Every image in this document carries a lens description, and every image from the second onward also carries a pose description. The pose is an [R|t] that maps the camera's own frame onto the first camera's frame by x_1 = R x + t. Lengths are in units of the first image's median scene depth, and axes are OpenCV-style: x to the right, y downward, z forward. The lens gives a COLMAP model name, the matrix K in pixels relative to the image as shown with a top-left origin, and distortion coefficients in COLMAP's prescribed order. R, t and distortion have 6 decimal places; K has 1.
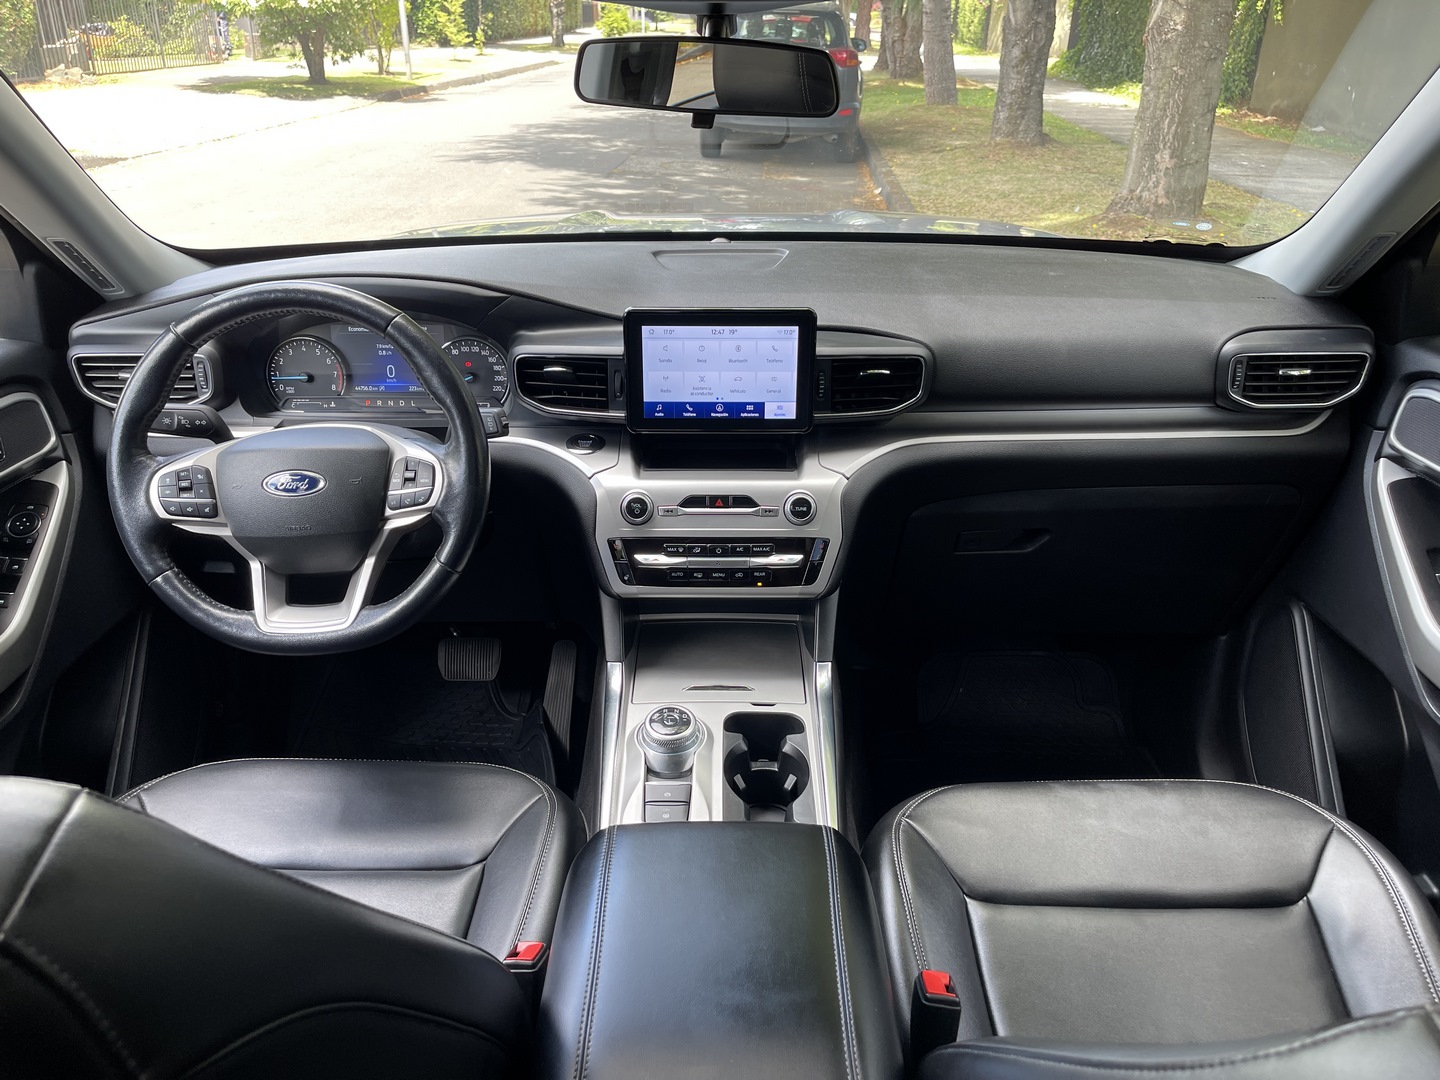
lens RADIAL K [[1086.7, 0, 731.6], [0, 1086.7, 548.7], [0, 0, 1]] dist [0.053573, -0.084991]
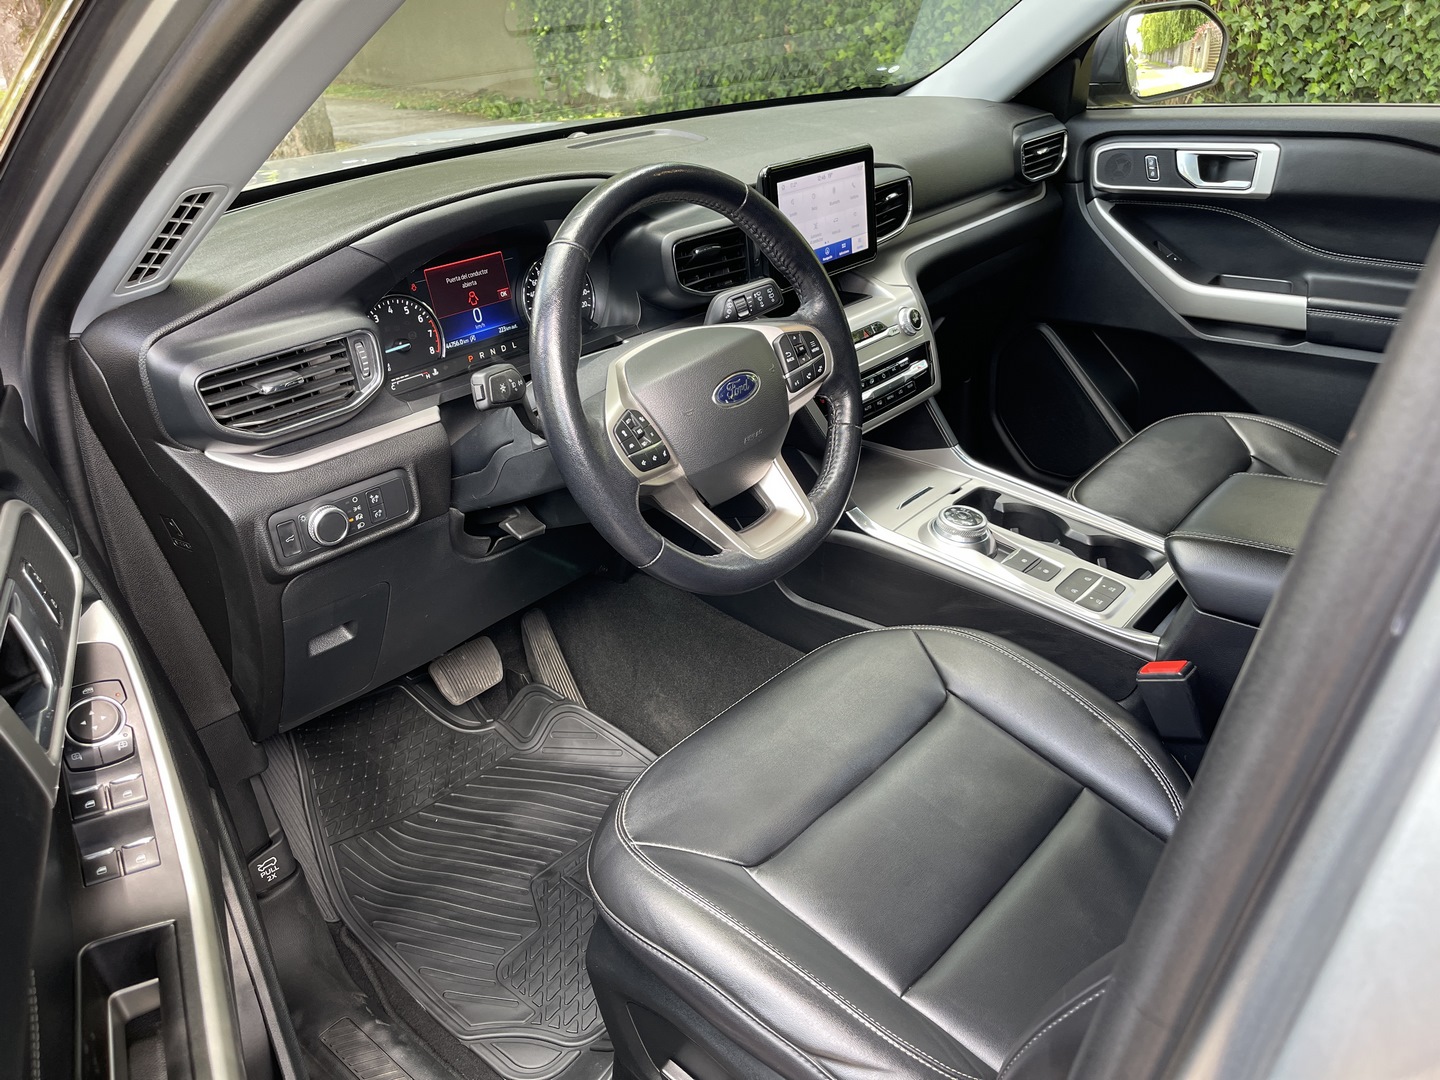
lens RADIAL K [[1086.7, 0, 731.1], [0, 1086.7, 538.6], [0, 0, 1]] dist [0.053573, -0.084991]
pose [[0.648198, -0.372755, 0.663998, -0.891229], [0.362536, 0.917892, 0.161377, -0.079555], [-0.669633, 0.136119, 0.730112, 0.329442]]
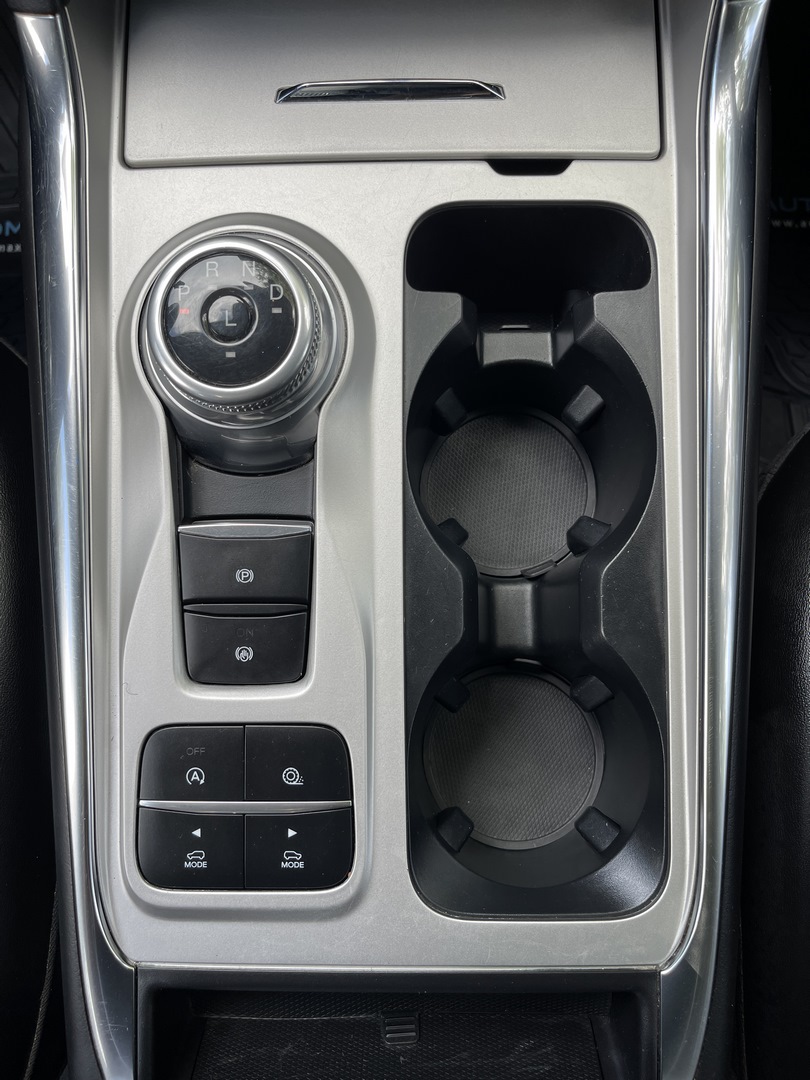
lens RADIAL K [[815.0, 0, 407.7], [0, 815.0, 543.3], [0, 0, 1]] dist [0.053573, -0.084991]
pose [[0.999668, 0.001295, -0.025737, -0.000277], [0.020589, 0.560522, 0.827883, 0.004678], [0.015498, -0.828138, 0.560309, 0.766350]]
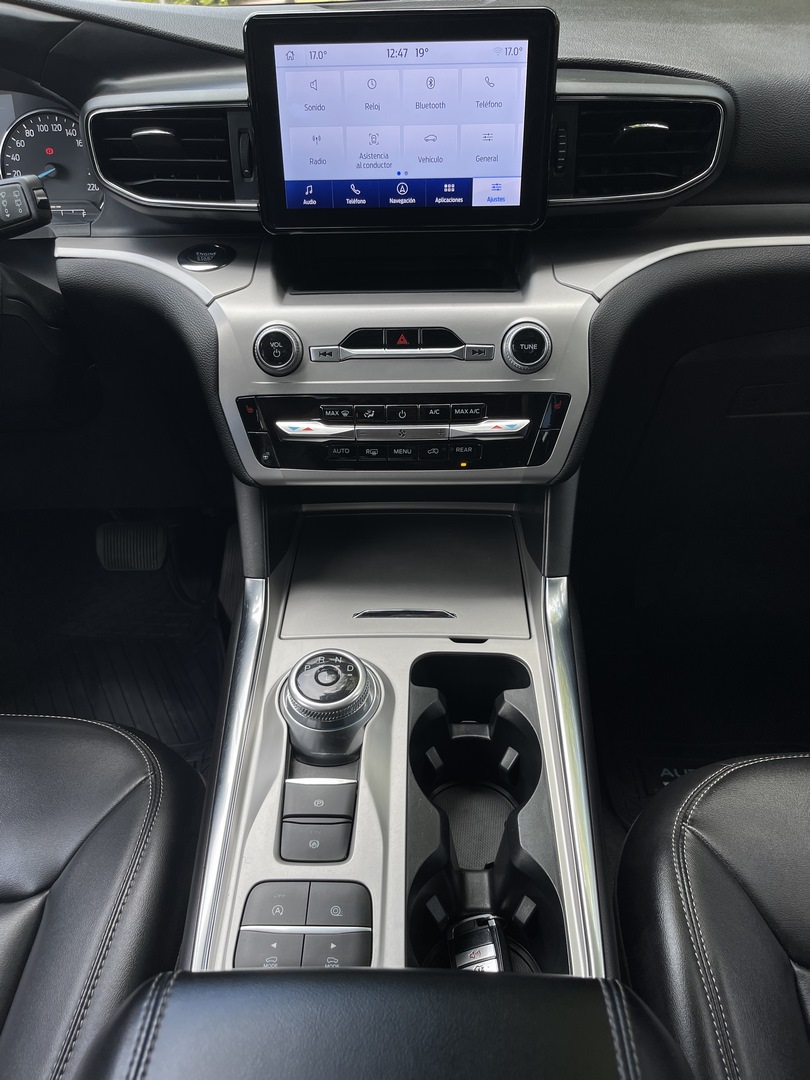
lens RADIAL K [[815.0, 0, 402.8], [0, 815.0, 544.6], [0, 0, 1]] dist [0.053573, -0.084991]
pose [[0.999267, -0.003120, -0.038159, 0.007275], [0.008698, 0.989113, 0.146897, 0.007334], [0.037285, -0.147122, 0.988415, 0.493614]]
